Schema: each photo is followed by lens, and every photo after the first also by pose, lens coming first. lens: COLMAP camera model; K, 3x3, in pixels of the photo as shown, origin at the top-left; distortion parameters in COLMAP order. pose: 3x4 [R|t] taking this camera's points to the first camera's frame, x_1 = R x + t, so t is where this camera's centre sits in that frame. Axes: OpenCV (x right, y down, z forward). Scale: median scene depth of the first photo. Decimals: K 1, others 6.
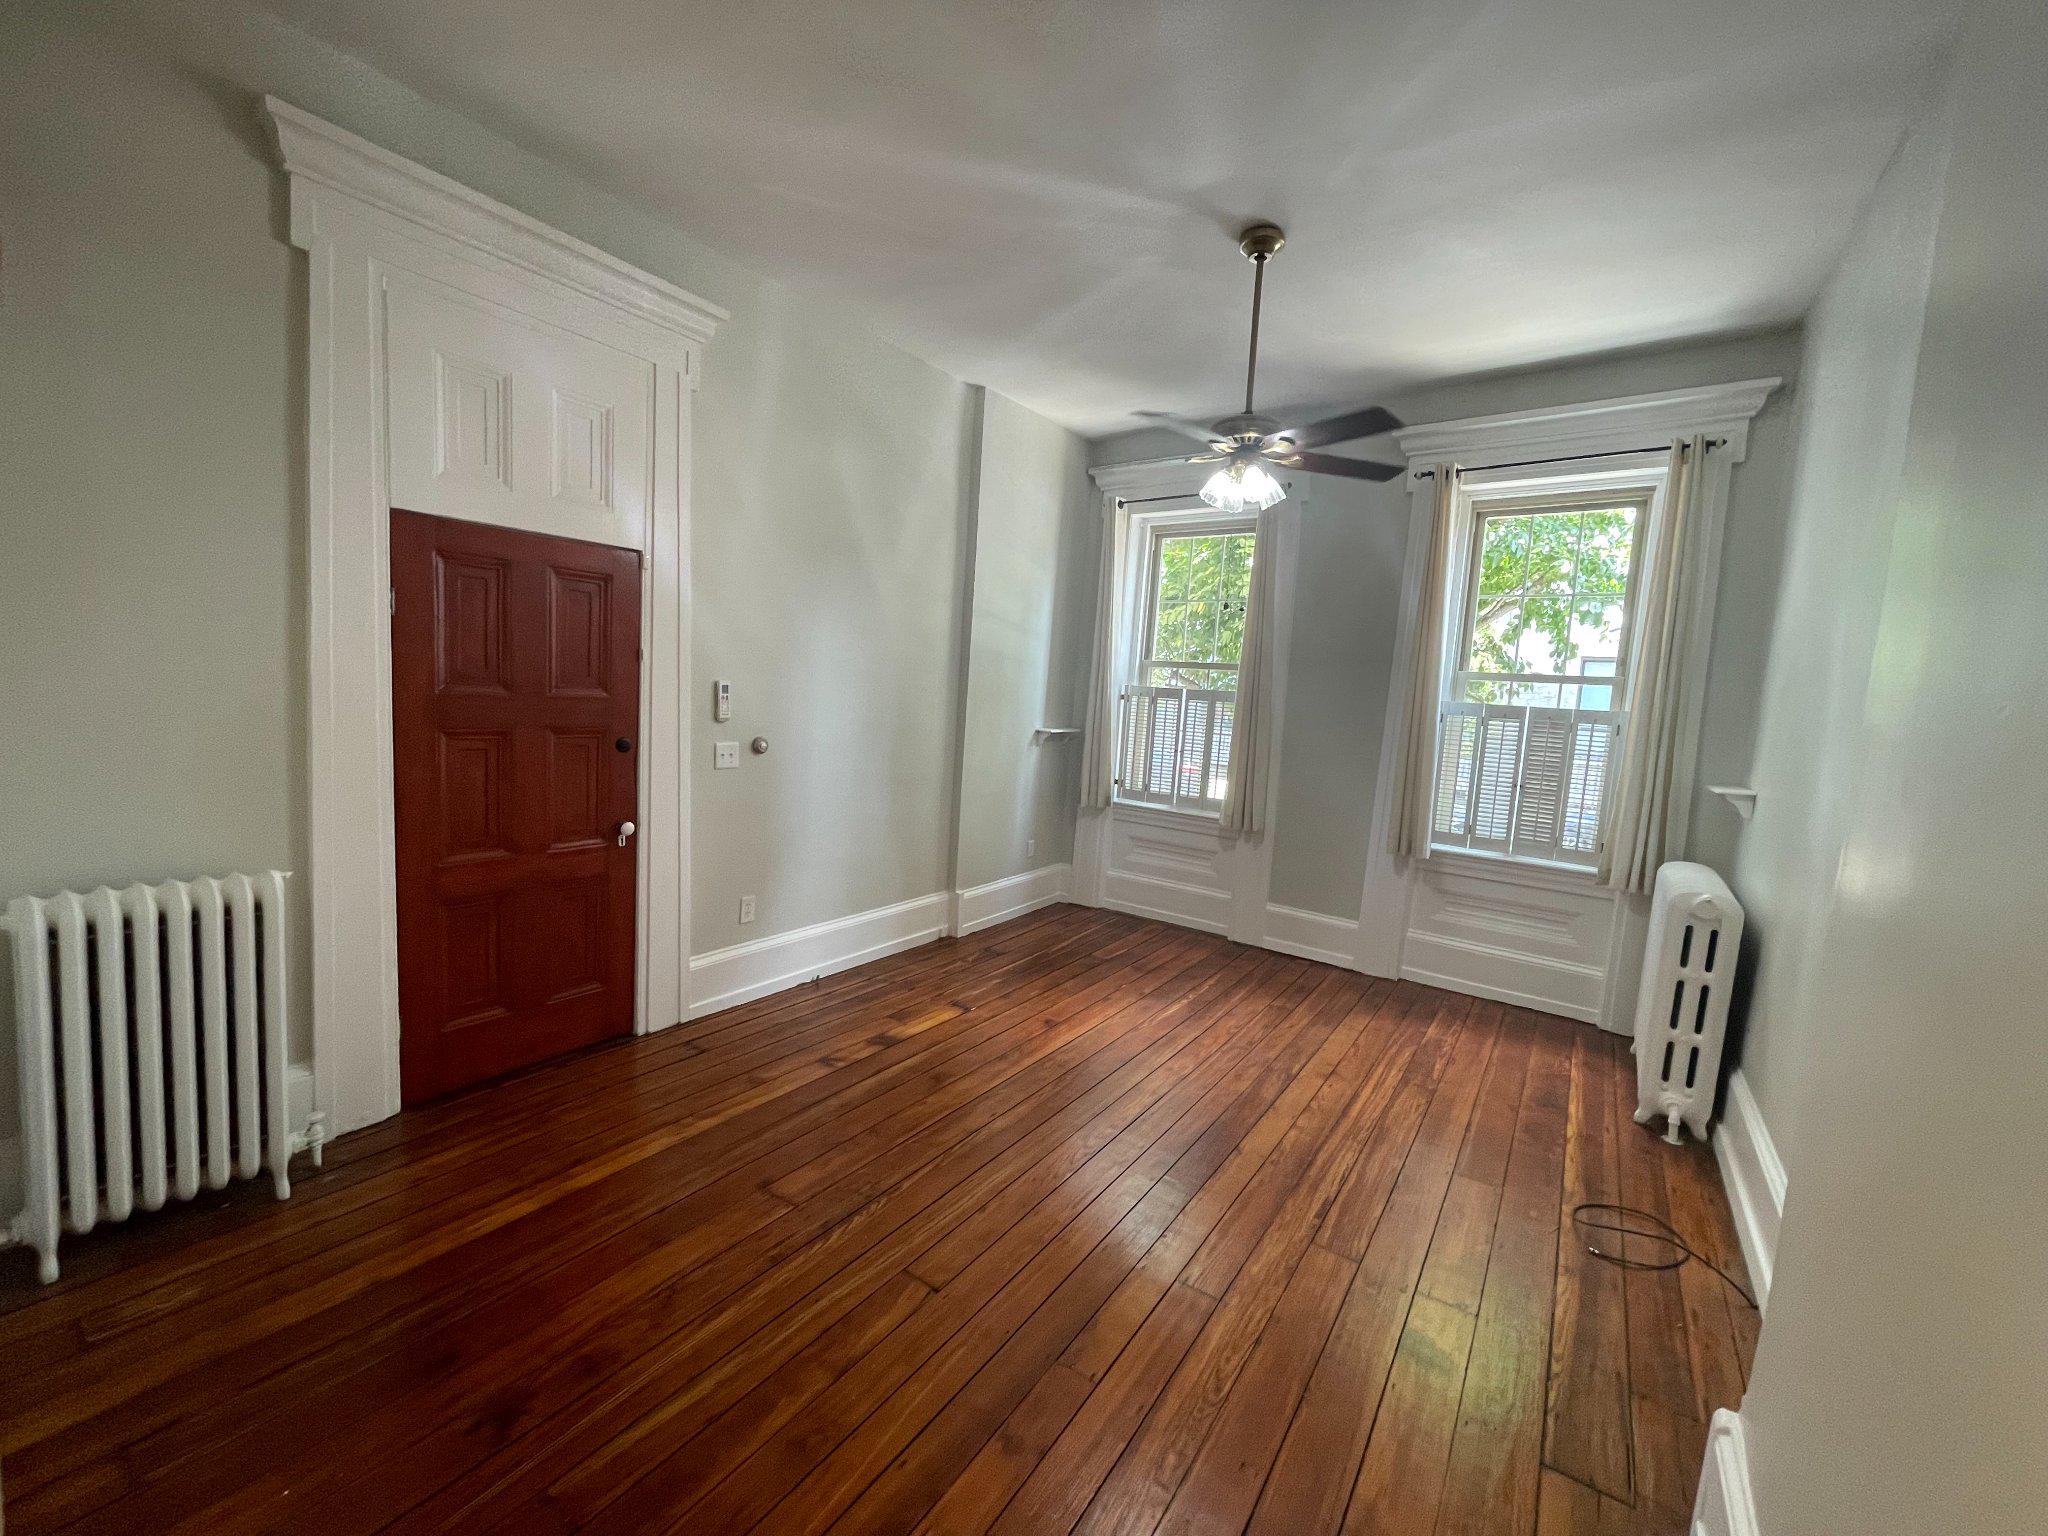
lens RADIAL K [[804.9, 0, 1035.5], [0, 804.9, 776.5], [0, 0, 1]] dist [-0.012840, 0.000389]
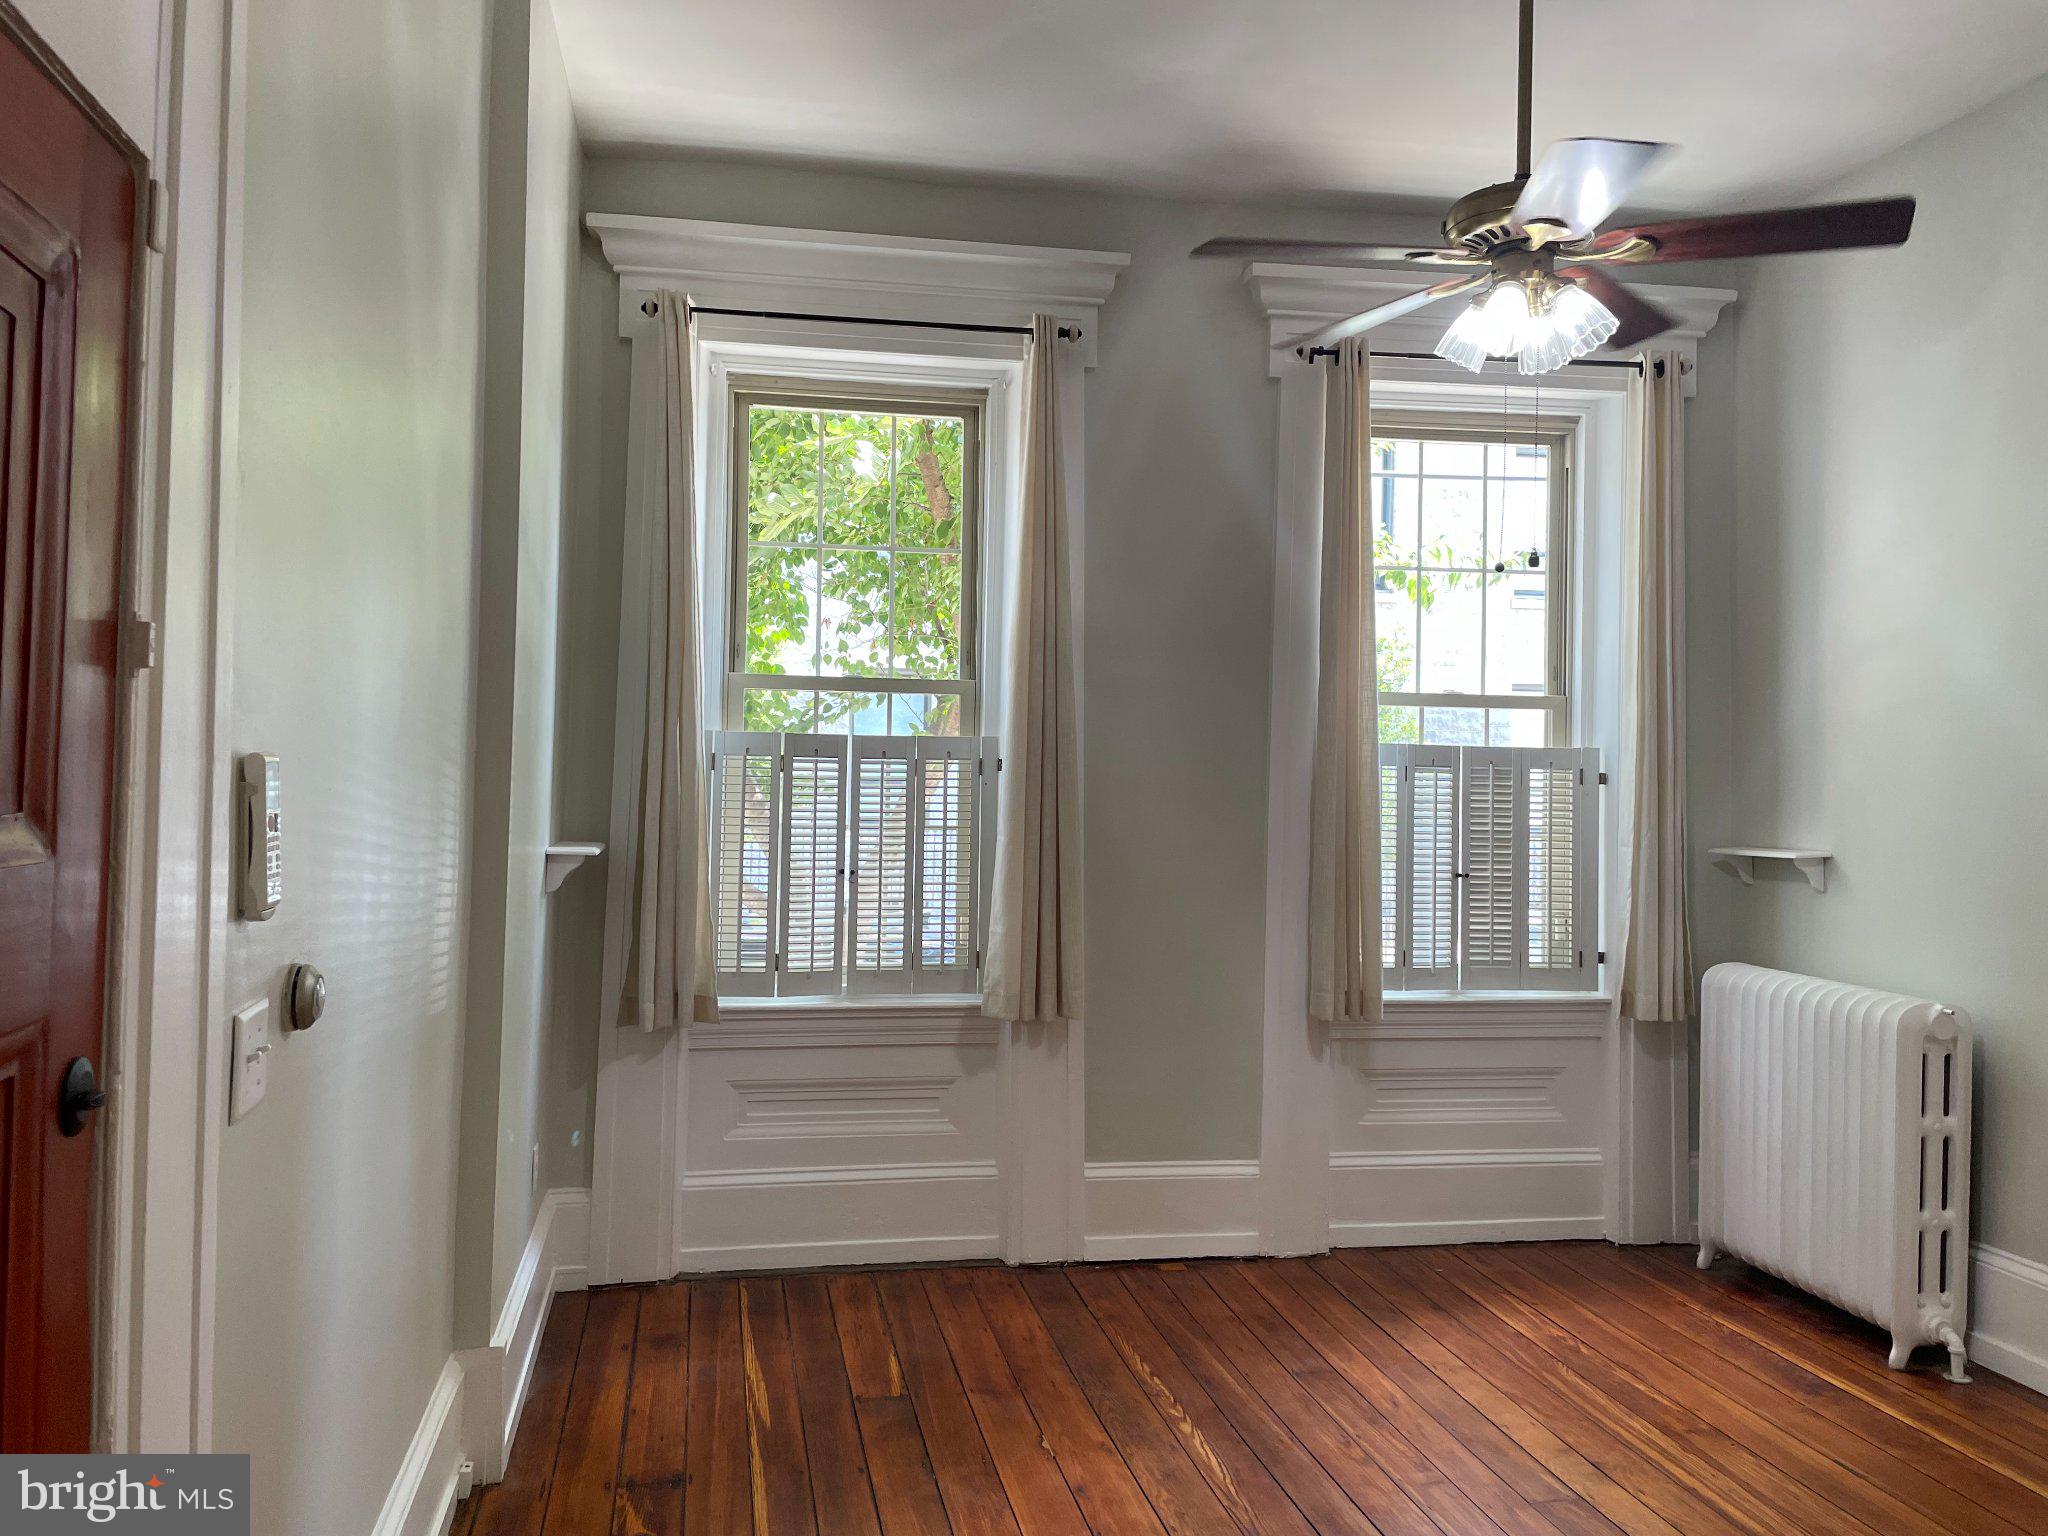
lens RADIAL K [[1634.3, 0, 891.3], [0, 1634.3, 737.6], [0, 0, 1]] dist [0.097688, -0.040336]
pose [[0.670245, -0.037900, 0.741171, -0.606565], [0.101164, 0.994039, -0.040652, -0.083358], [-0.735212, 0.102227, 0.670084, 0.453501]]
